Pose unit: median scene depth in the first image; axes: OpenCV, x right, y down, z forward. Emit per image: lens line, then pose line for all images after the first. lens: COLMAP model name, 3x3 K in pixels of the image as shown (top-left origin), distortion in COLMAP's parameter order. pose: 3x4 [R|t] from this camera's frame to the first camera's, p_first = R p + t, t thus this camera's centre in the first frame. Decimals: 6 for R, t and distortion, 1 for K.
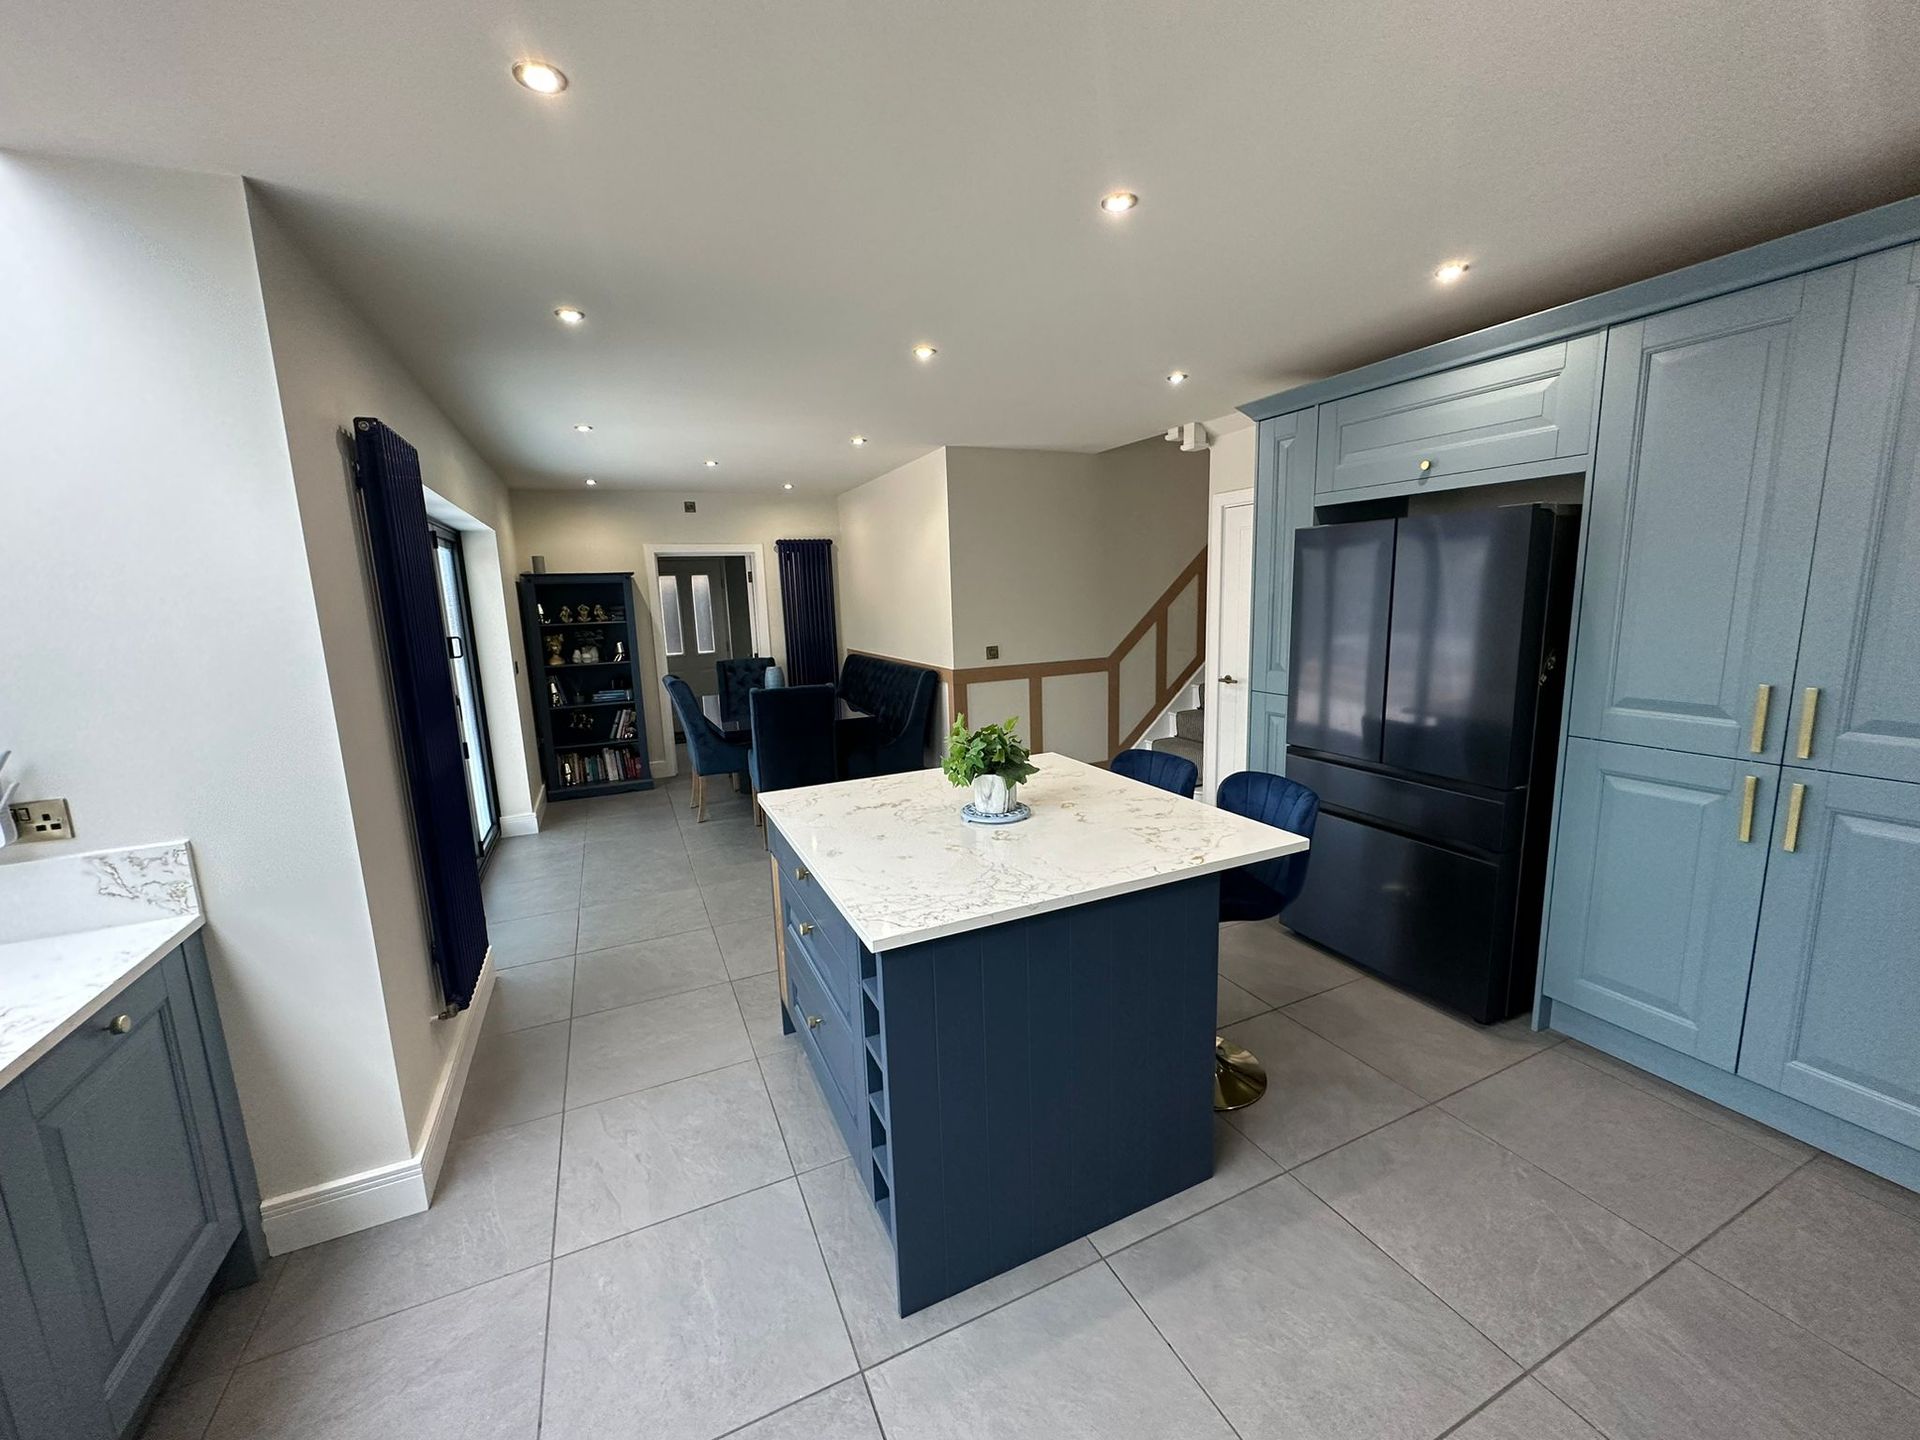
lens RADIAL K [[773.5, 0, 962.3], [0, 773.5, 722.5], [0, 0, 1]] dist [-0.000454, -0.000643]
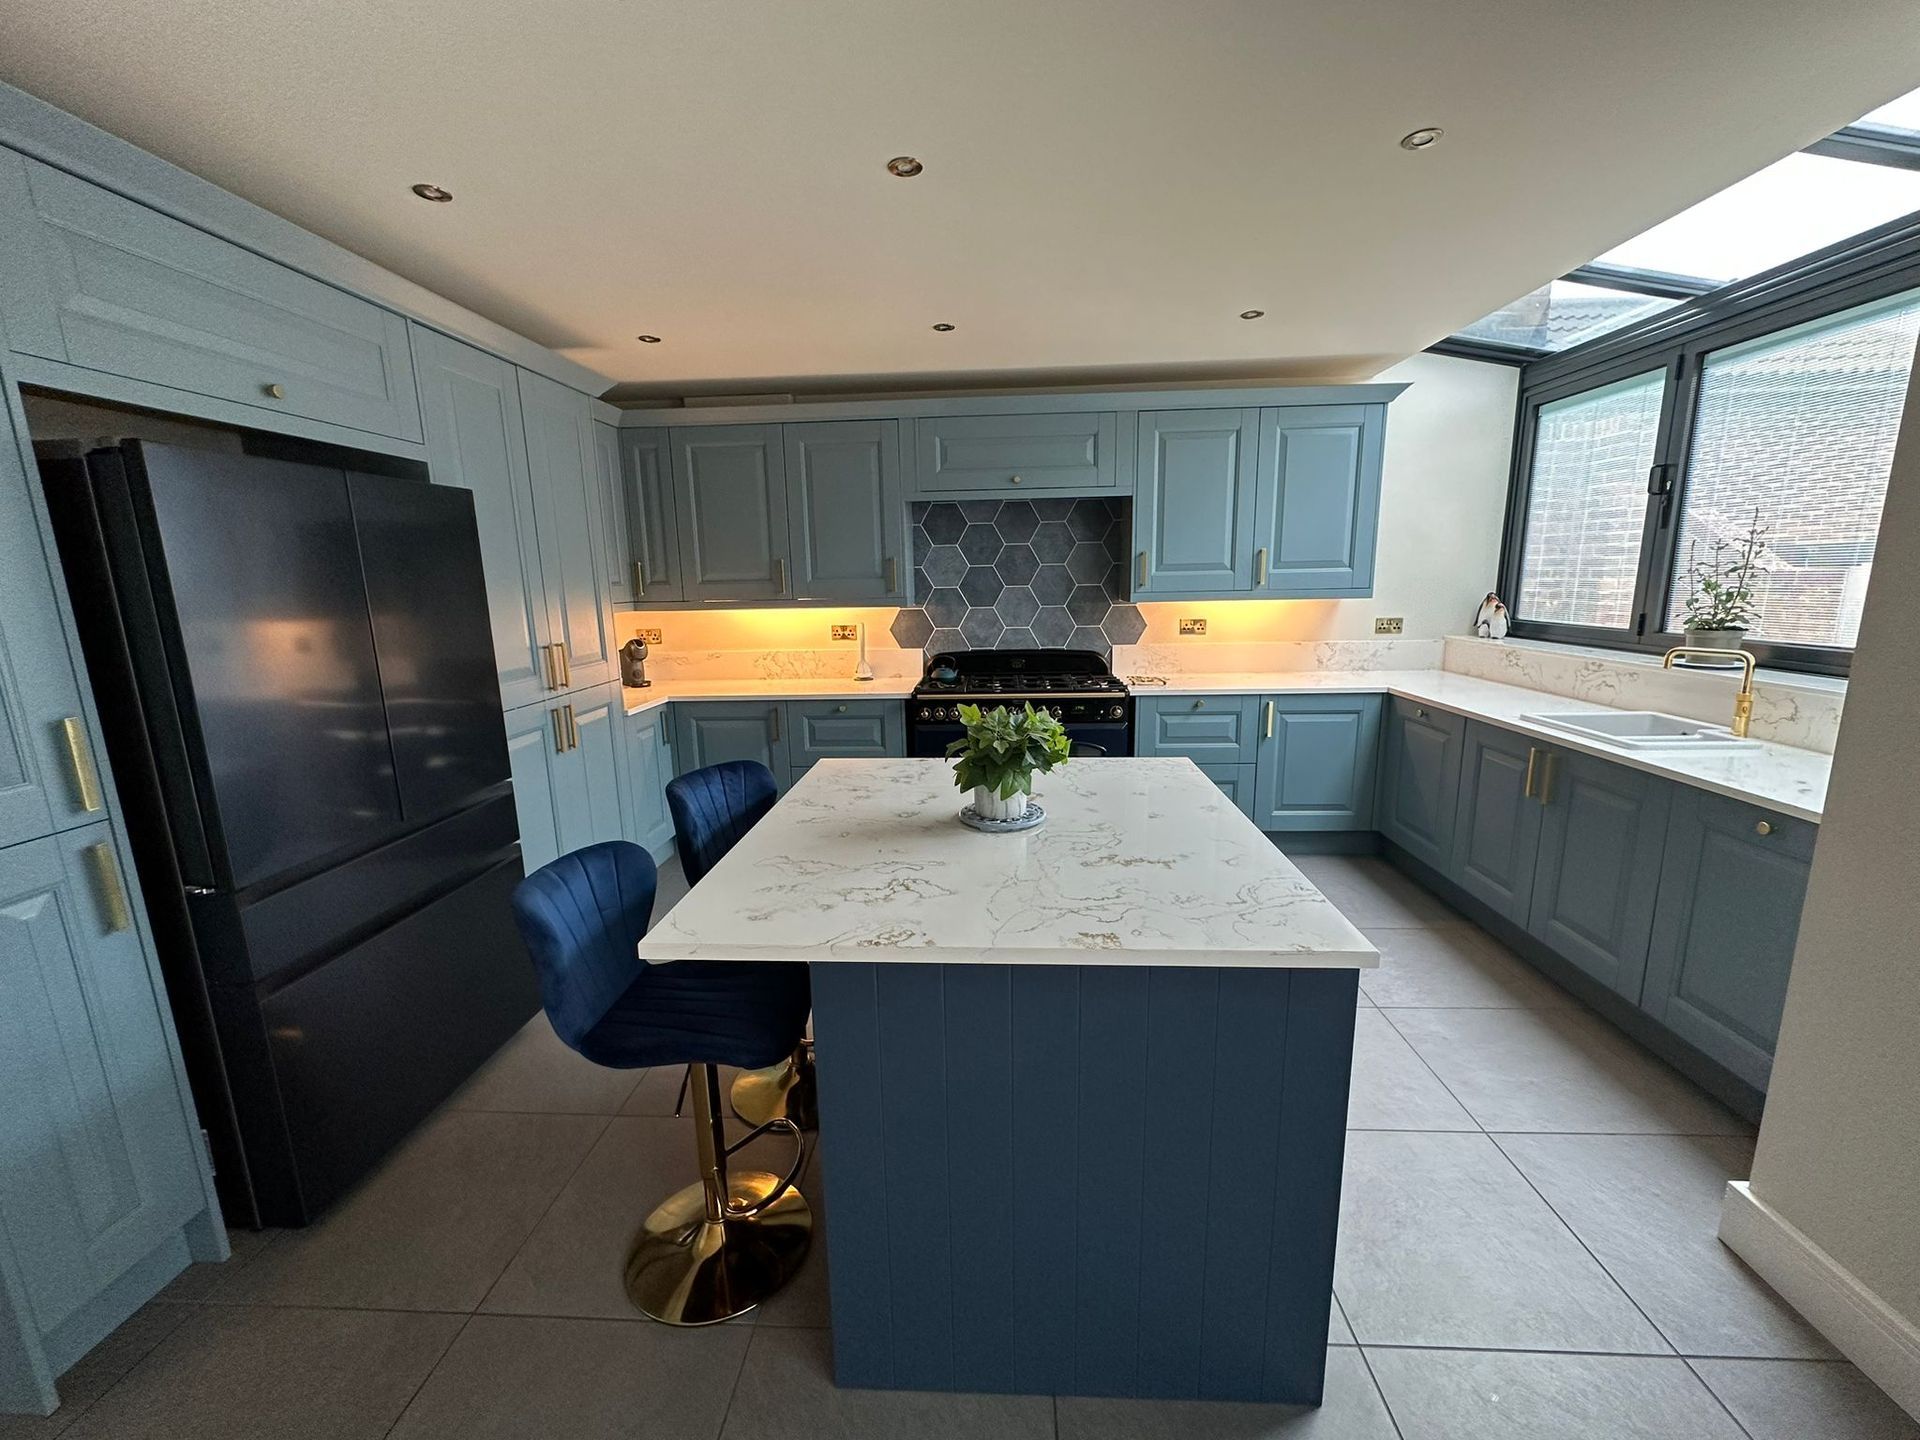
lens RADIAL K [[773.5, 0, 969.7], [0, 773.5, 720.4], [0, 0, 1]] dist [-0.000454, -0.000643]
pose [[-0.888958, -0.033192, 0.456785, -0.274148], [0.129304, 0.938605, 0.319845, -0.224447], [-0.439357, 0.343392, -0.830088, 1.548869]]
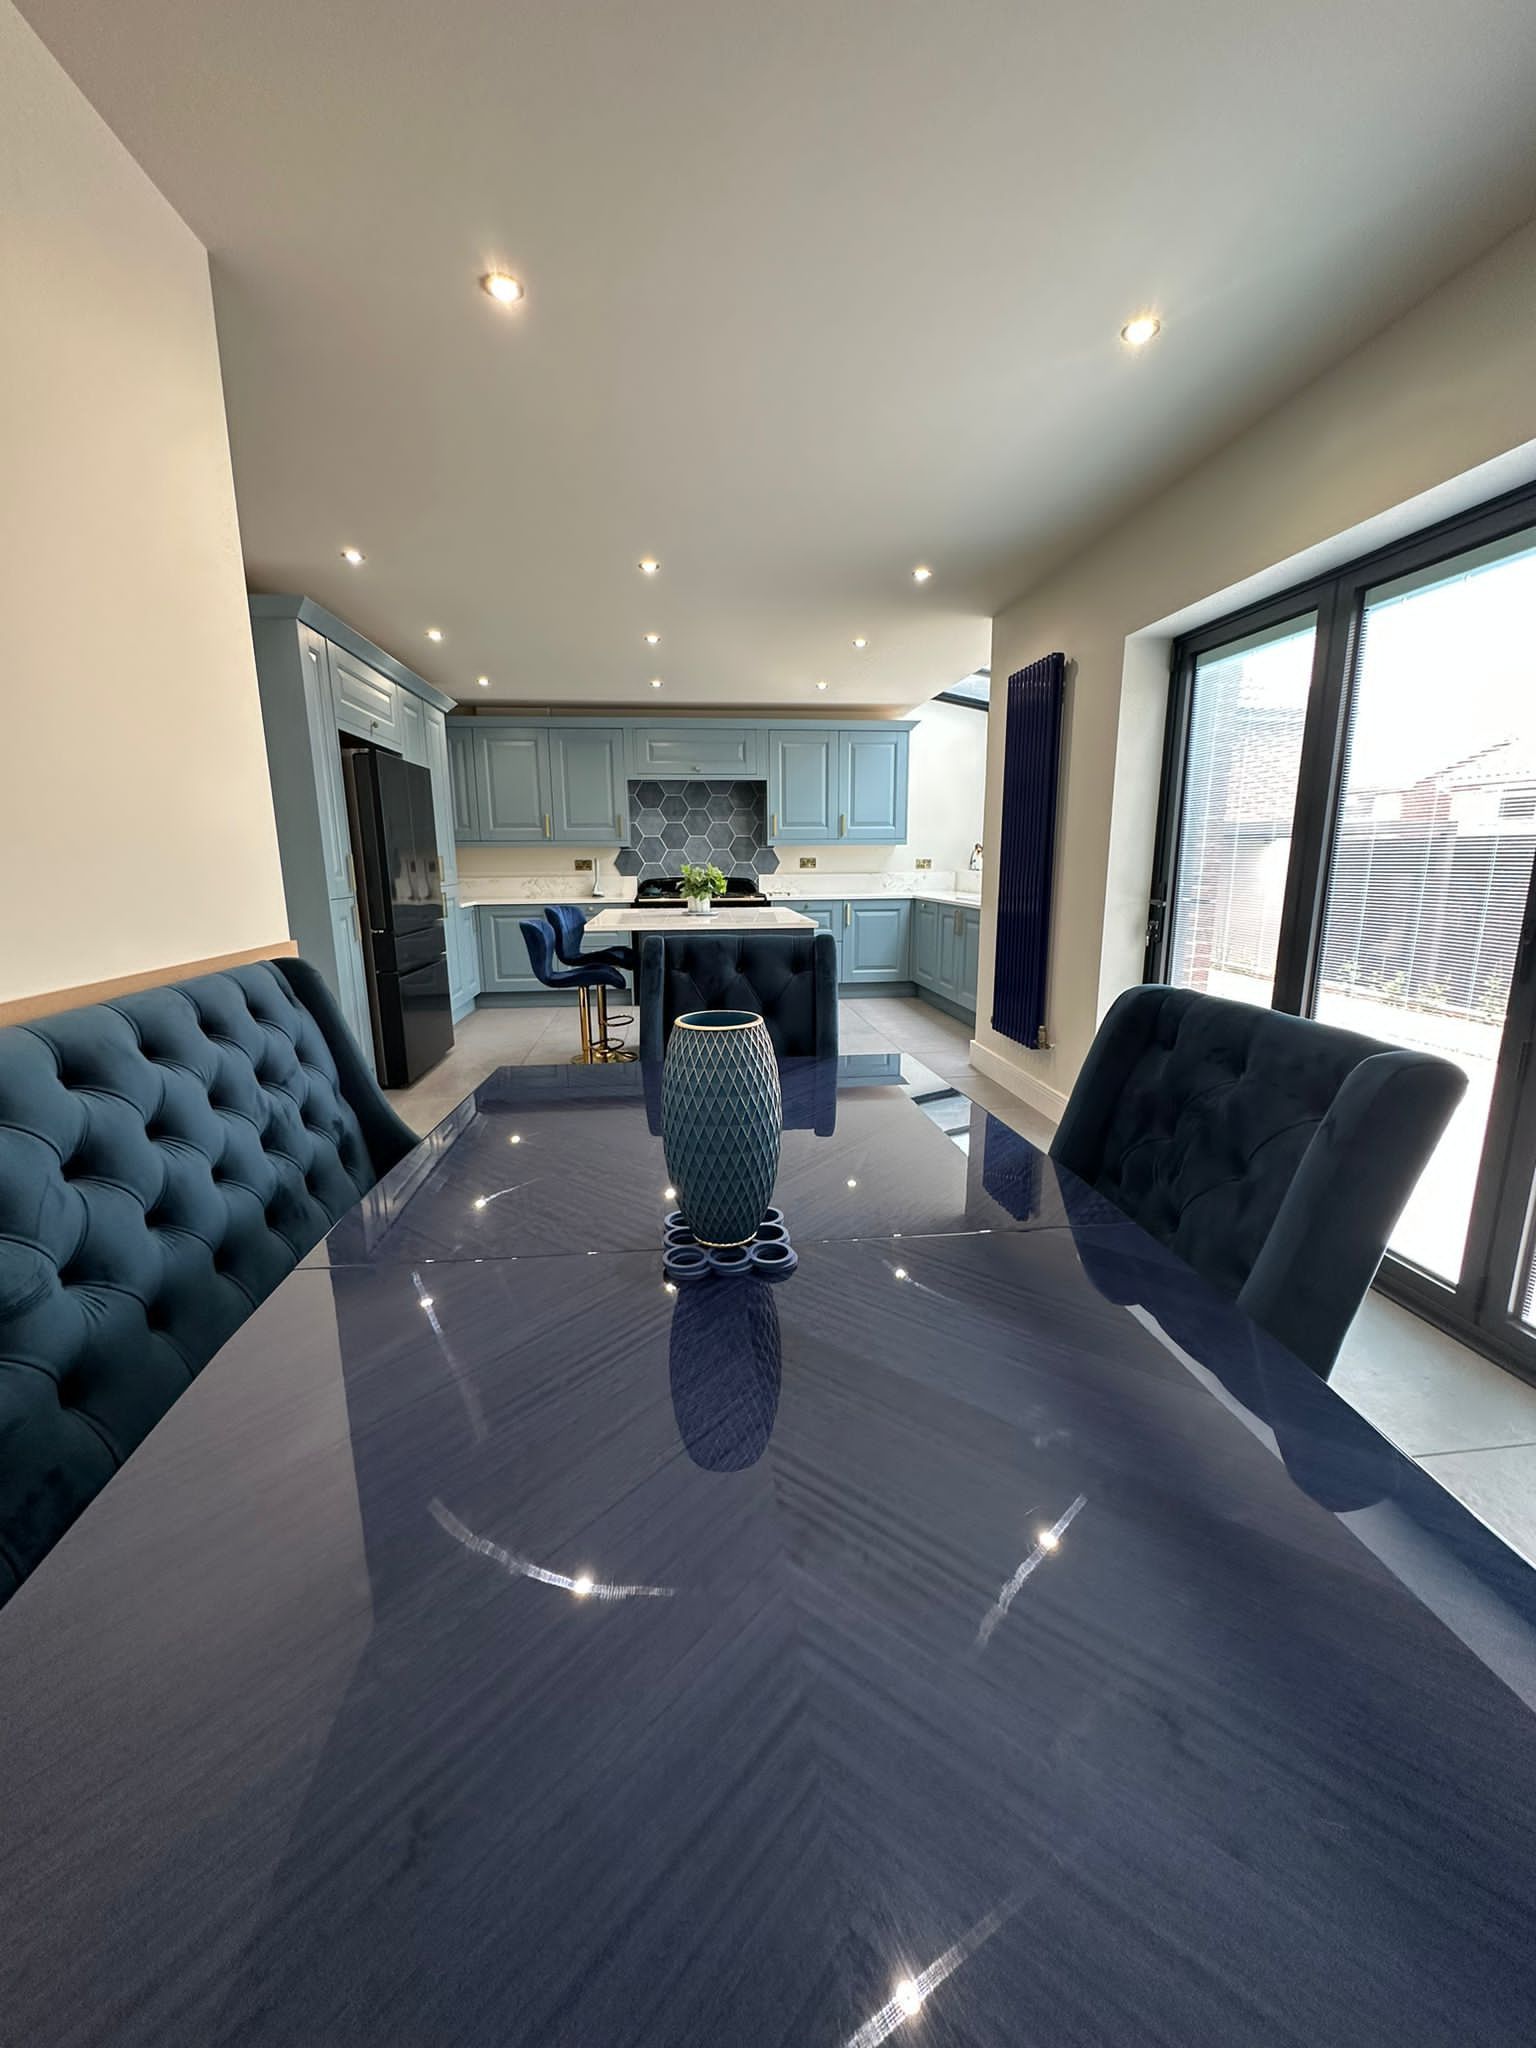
lens RADIAL K [[825.1, 0, 769.5], [0, 825.1, 1020.1], [0, 0, 1]] dist [-0.000454, -0.000643]
pose [[-0.952149, -0.018037, 0.305101, -0.661973], [0.092774, 0.934100, 0.344746, -0.302547], [-0.291213, 0.356555, -0.887730, 2.582564]]
